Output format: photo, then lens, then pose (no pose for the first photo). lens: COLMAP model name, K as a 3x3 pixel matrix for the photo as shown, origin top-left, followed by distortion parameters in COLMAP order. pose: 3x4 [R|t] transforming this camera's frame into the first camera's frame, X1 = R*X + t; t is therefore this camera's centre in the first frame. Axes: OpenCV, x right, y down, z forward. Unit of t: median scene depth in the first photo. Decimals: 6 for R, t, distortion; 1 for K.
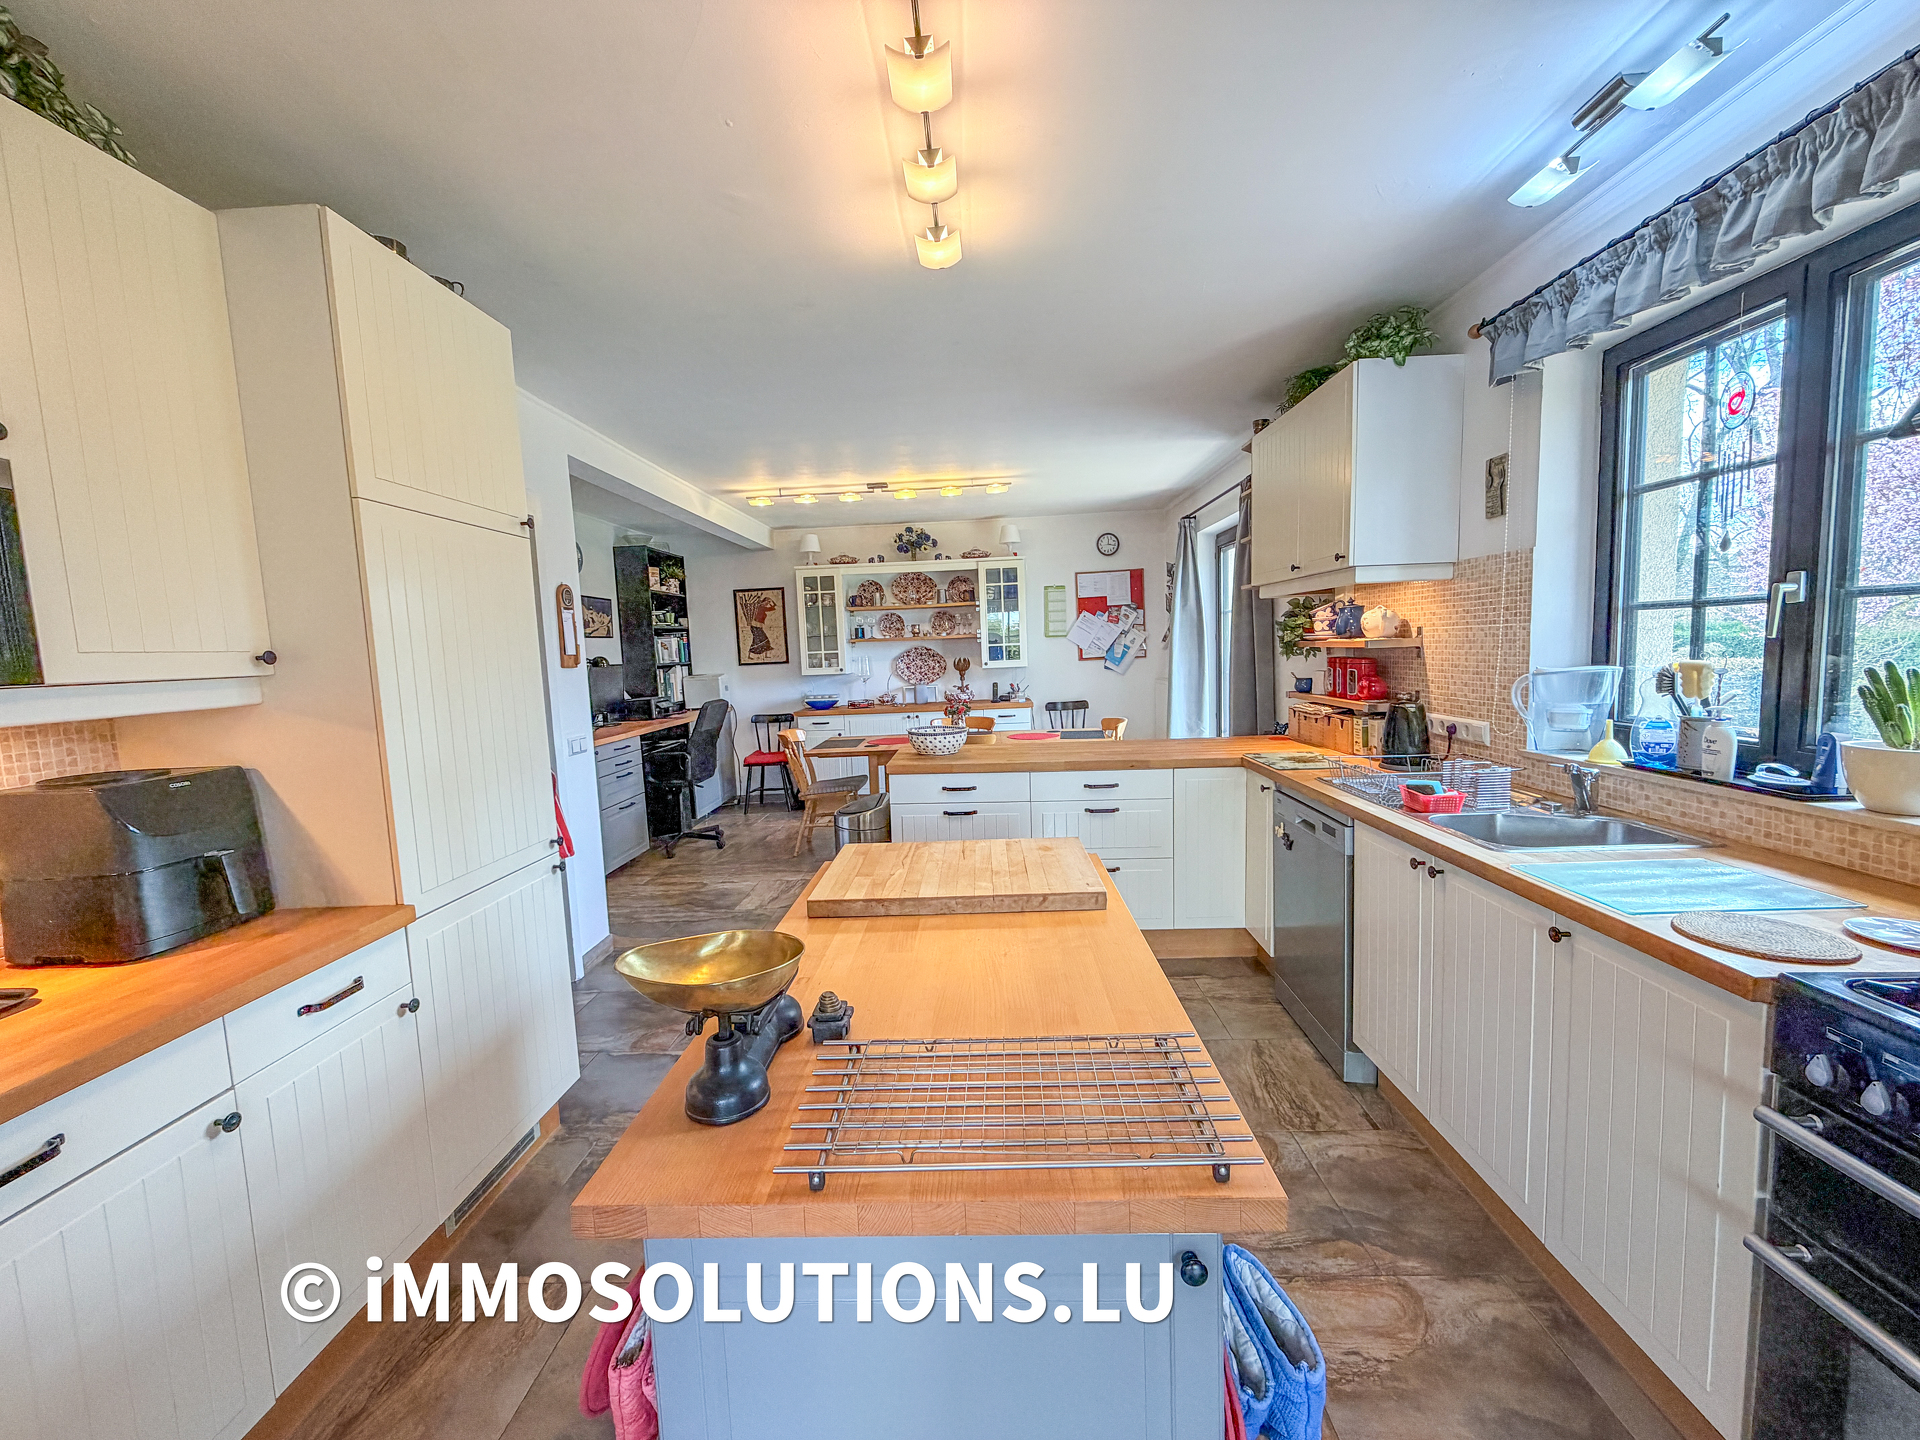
lens RADIAL K [[762.7, 0, 960.6], [0, 762.7, 721.3], [0, 0, 1]] dist [0.000494, 0.000025]
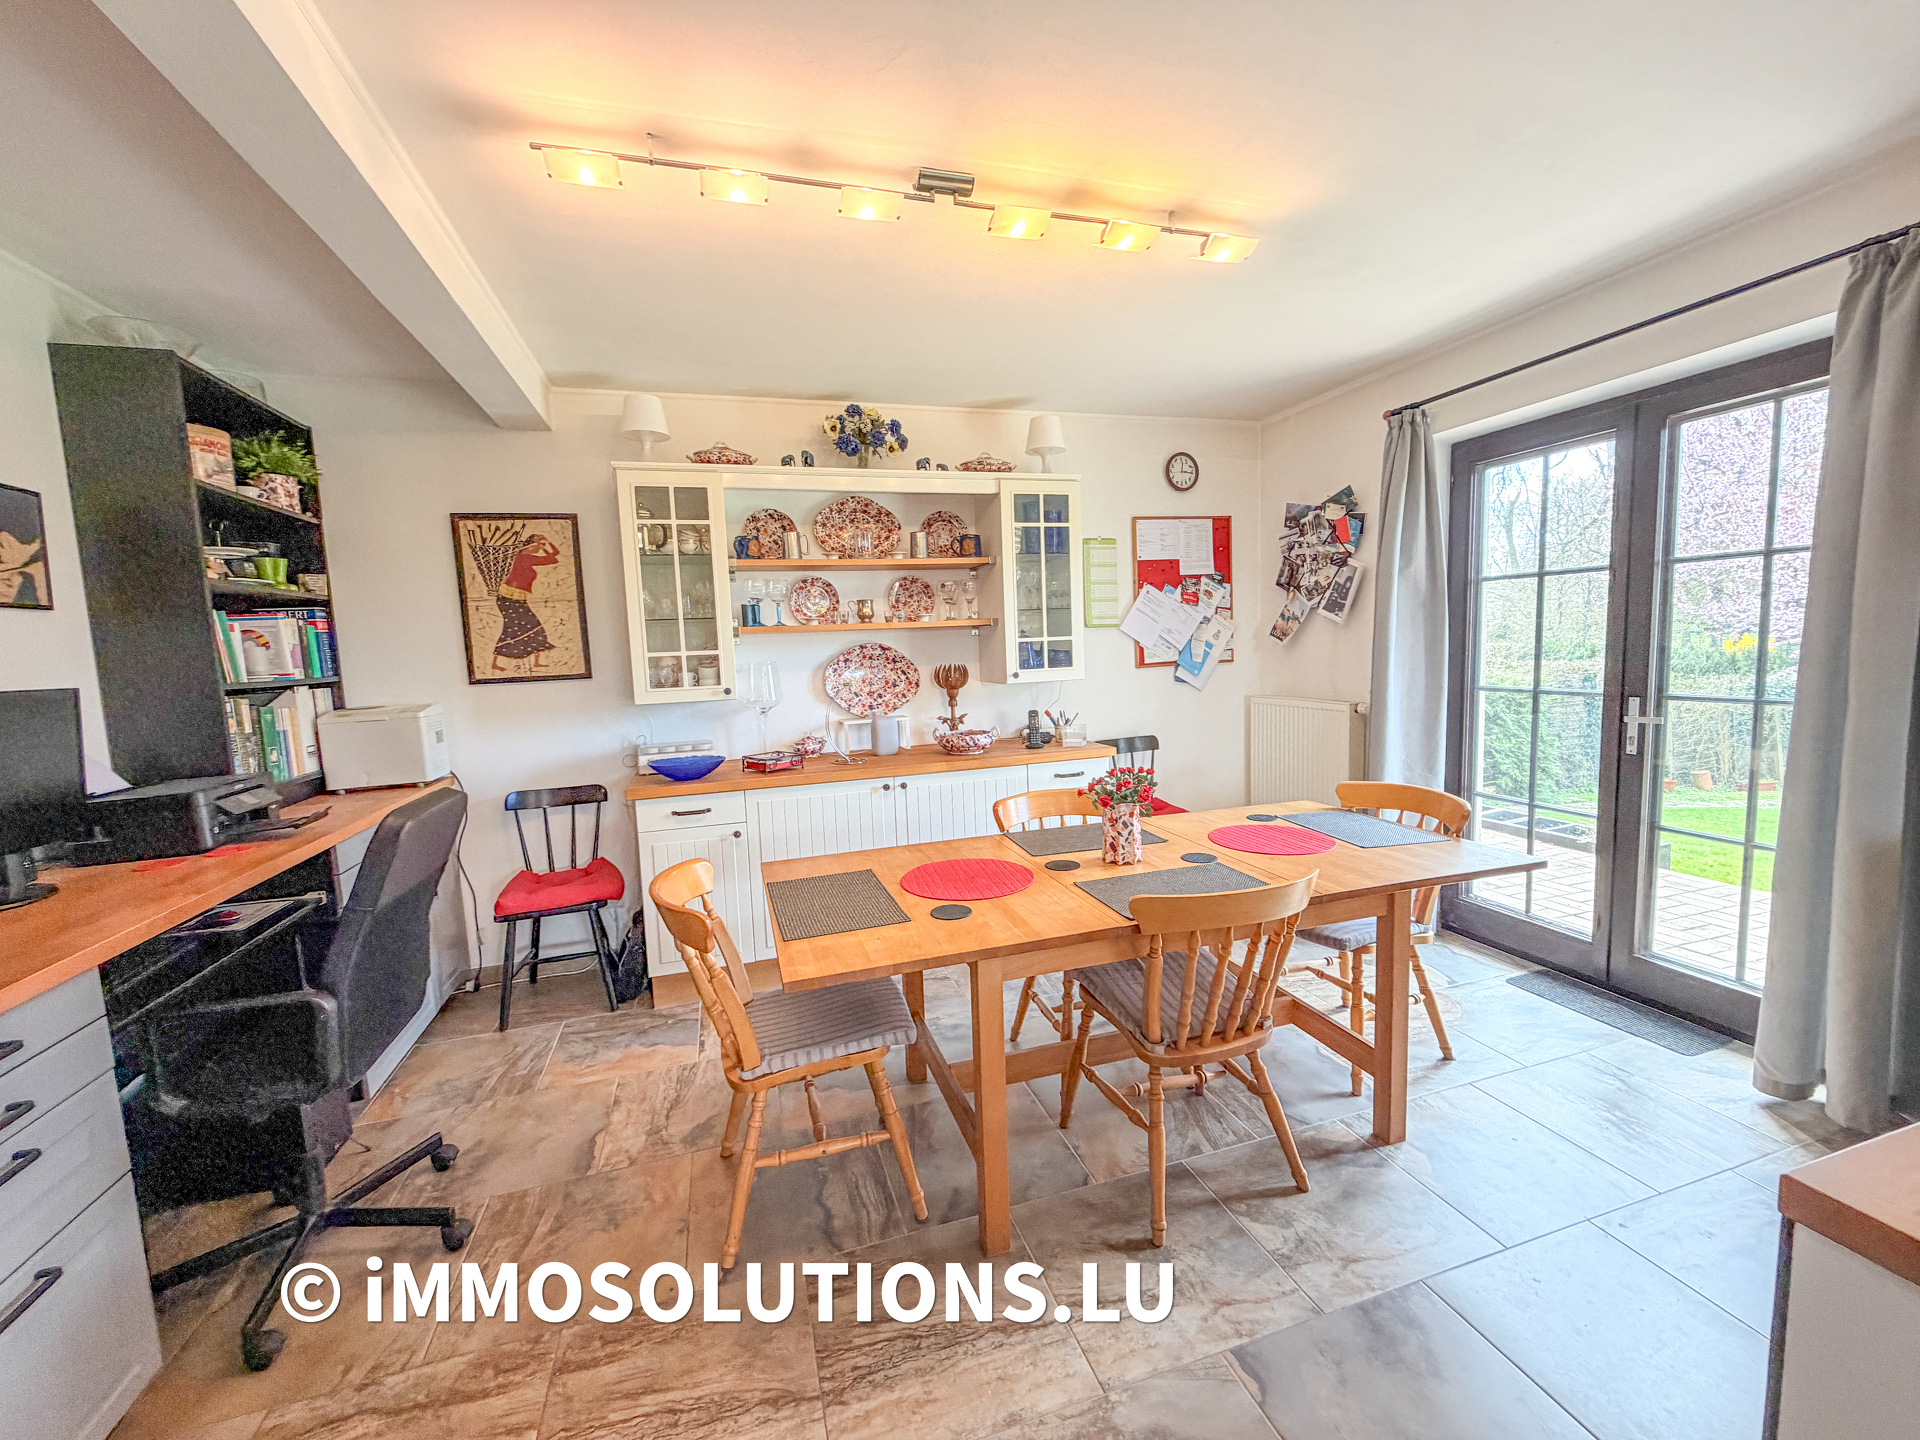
lens RADIAL K [[762.7, 0, 955.5], [0, 762.7, 717.8], [0, 0, 1]] dist [0.000494, 0.000025]
pose [[0.947174, -0.028140, 0.319484, -0.169430], [0.031407, 0.999494, -0.005077, -0.043545], [-0.319179, 0.014843, 0.947578, 0.501054]]
